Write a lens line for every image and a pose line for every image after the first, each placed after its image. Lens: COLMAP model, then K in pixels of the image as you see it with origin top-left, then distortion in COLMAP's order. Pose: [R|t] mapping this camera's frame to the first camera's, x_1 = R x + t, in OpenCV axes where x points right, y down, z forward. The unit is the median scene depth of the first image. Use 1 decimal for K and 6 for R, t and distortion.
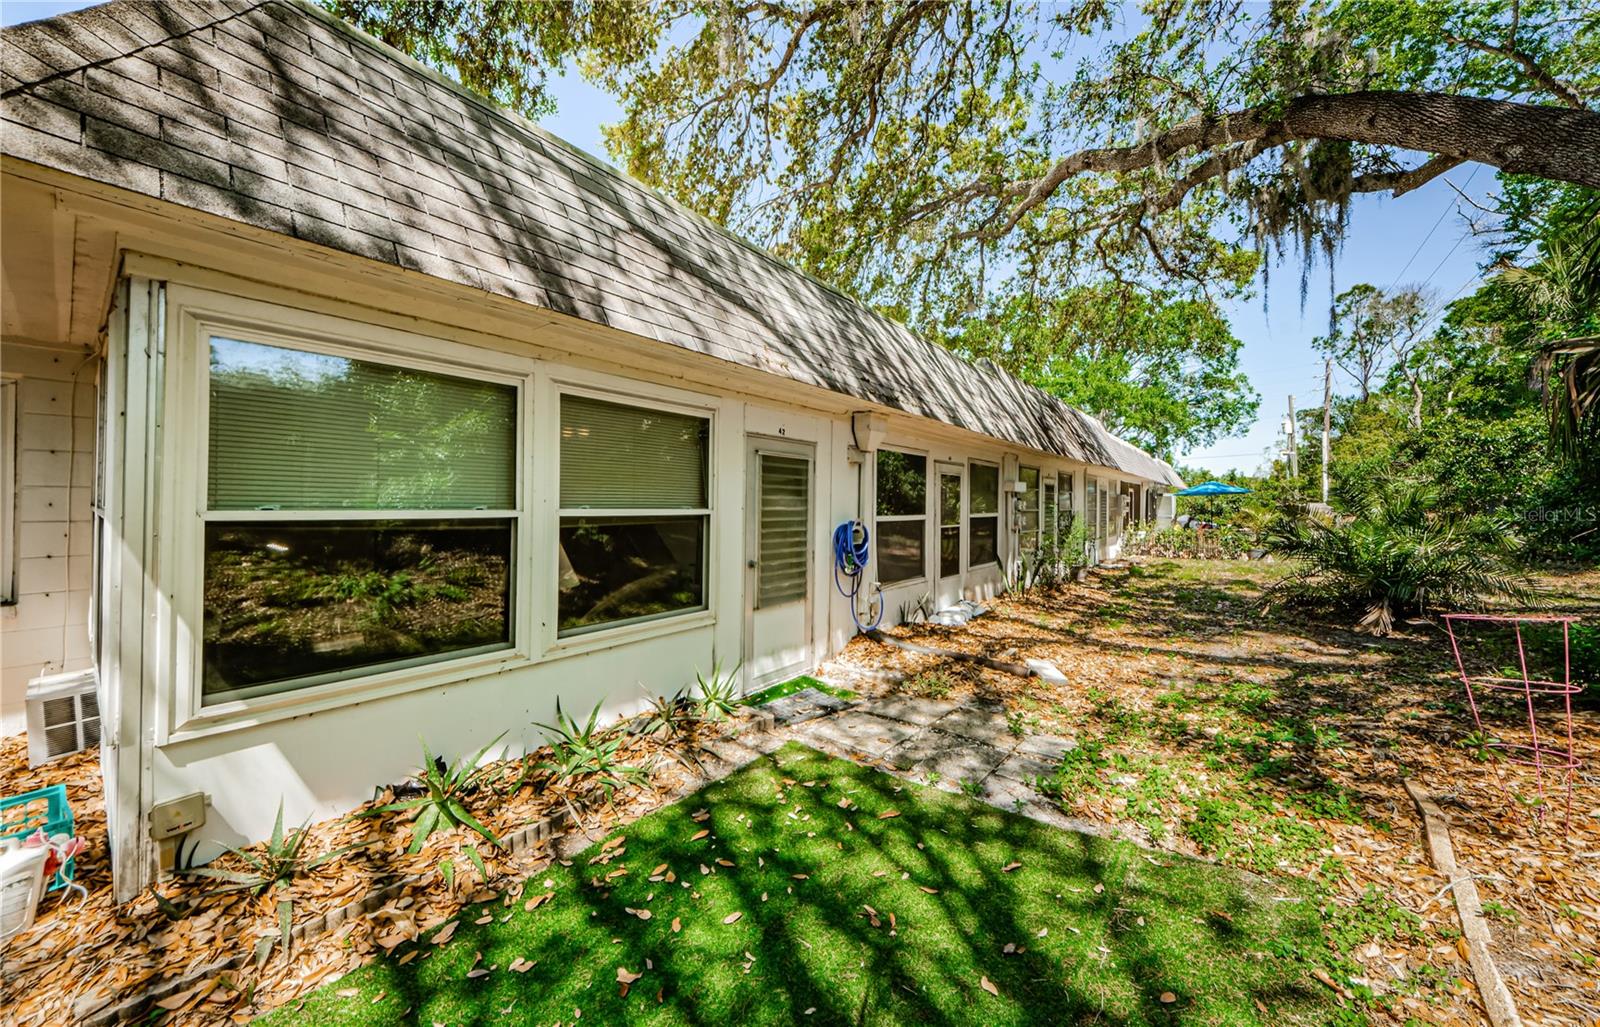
lens RADIAL K [[570.2, 0, 794.0], [0, 570.2, 507.8], [0, 0, 1]] dist [0.046039, -0.024333]
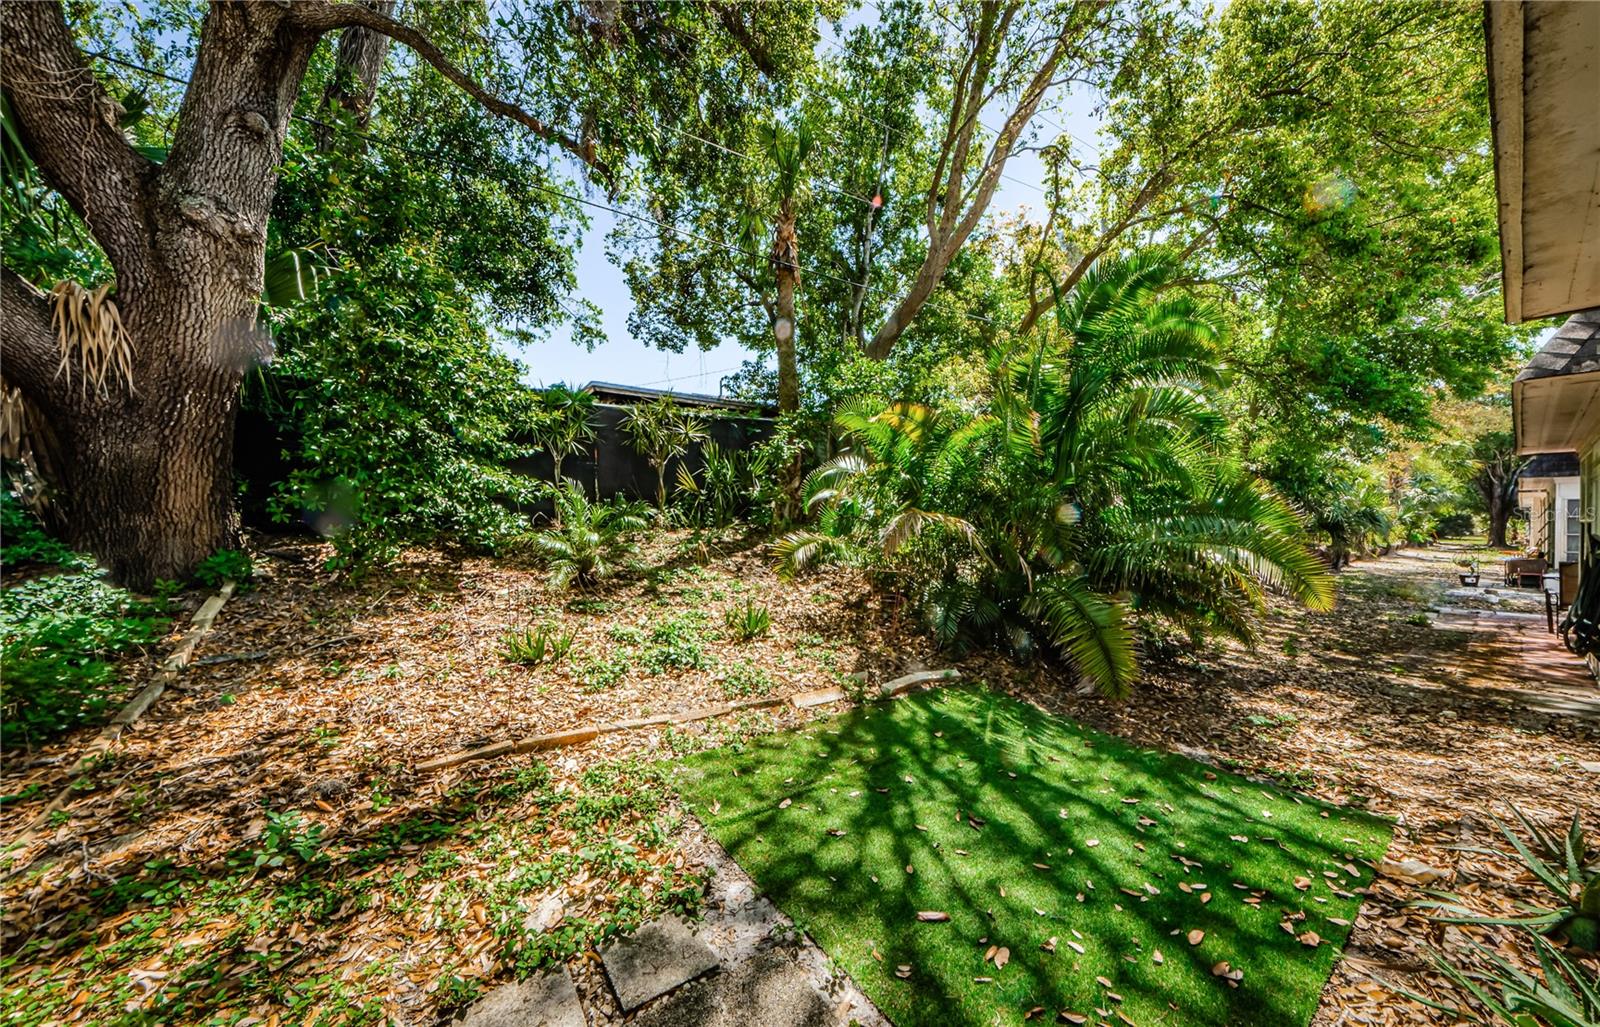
lens RADIAL K [[558.6, 0, 795.7], [0, 558.6, 515.7], [0, 0, 1]] dist [0.024684, -0.008804]
pose [[-0.967989, -0.017982, 0.250346, 0.145799], [-0.016717, 0.999834, 0.007178, 0.007889], [-0.250434, 0.002764, -0.968130, 1.543738]]
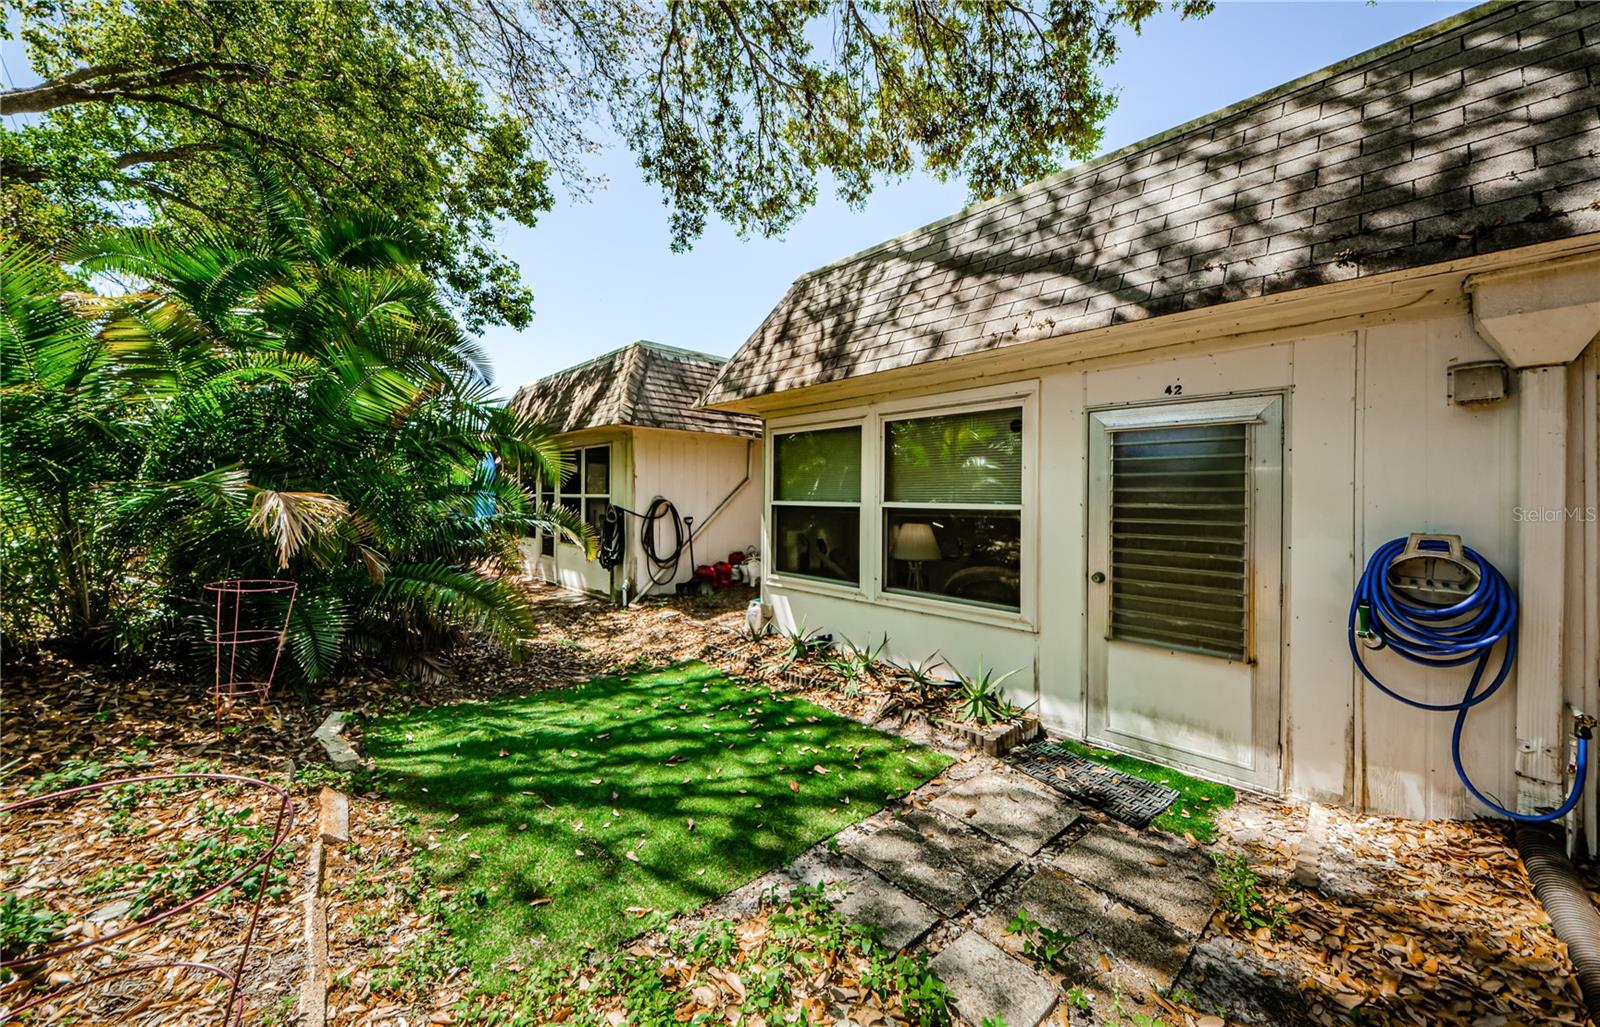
lens RADIAL K [[571.5, 0, 810.8], [0, 571.5, 513.9], [0, 0, 1]] dist [0.002540, 0.000014]
pose [[-0.126311, 0.019997, -0.991789, 1.057343], [-0.017811, 0.999590, 0.022423, 0.003954], [0.991831, 0.020497, -0.125903, 1.018007]]
